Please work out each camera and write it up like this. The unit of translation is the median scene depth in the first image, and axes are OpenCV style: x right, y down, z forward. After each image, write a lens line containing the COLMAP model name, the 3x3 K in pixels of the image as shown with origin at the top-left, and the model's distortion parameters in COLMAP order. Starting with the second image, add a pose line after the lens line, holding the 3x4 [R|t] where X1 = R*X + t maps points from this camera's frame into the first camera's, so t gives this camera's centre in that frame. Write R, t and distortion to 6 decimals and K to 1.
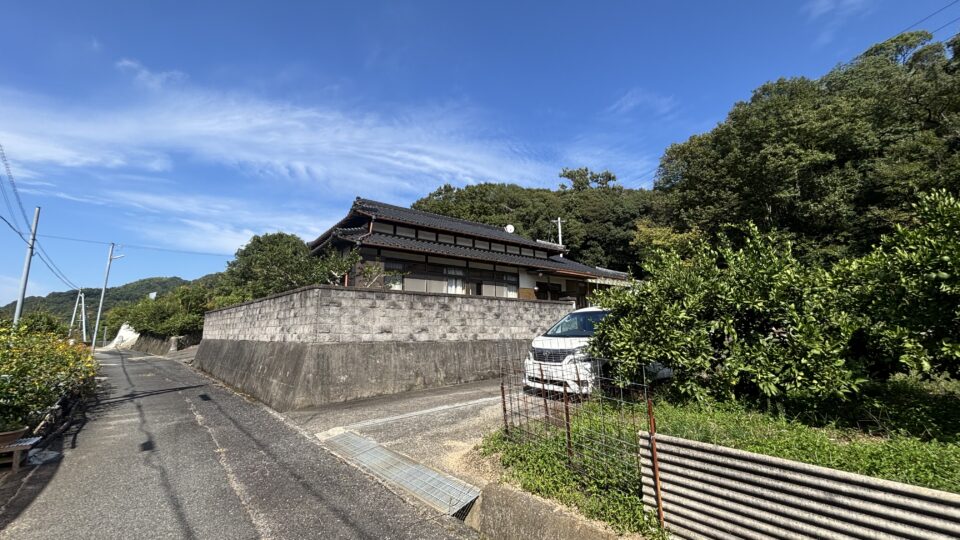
lens RADIAL K [[388.1, 0, 479.3], [0, 388.1, 265.5], [0, 0, 1]] dist [0.002968, 0.000054]
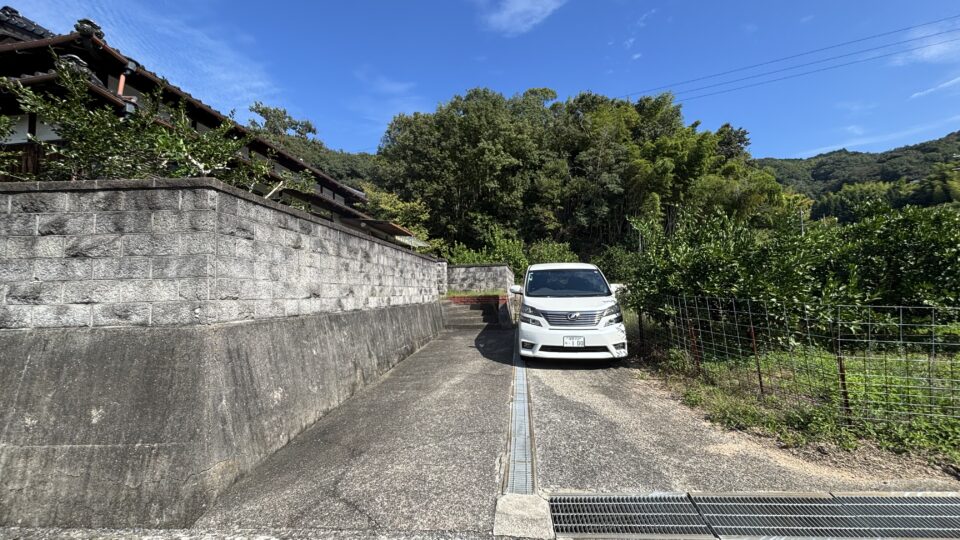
lens RADIAL K [[388.1, 0, 472.0], [0, 388.1, 271.2], [0, 0, 1]] dist [0.002968, 0.000054]
pose [[0.685558, 0.030483, 0.727379, -0.163365], [-0.107665, 0.992382, 0.059885, 0.028195], [-0.720013, -0.119368, 0.683617, 0.164800]]
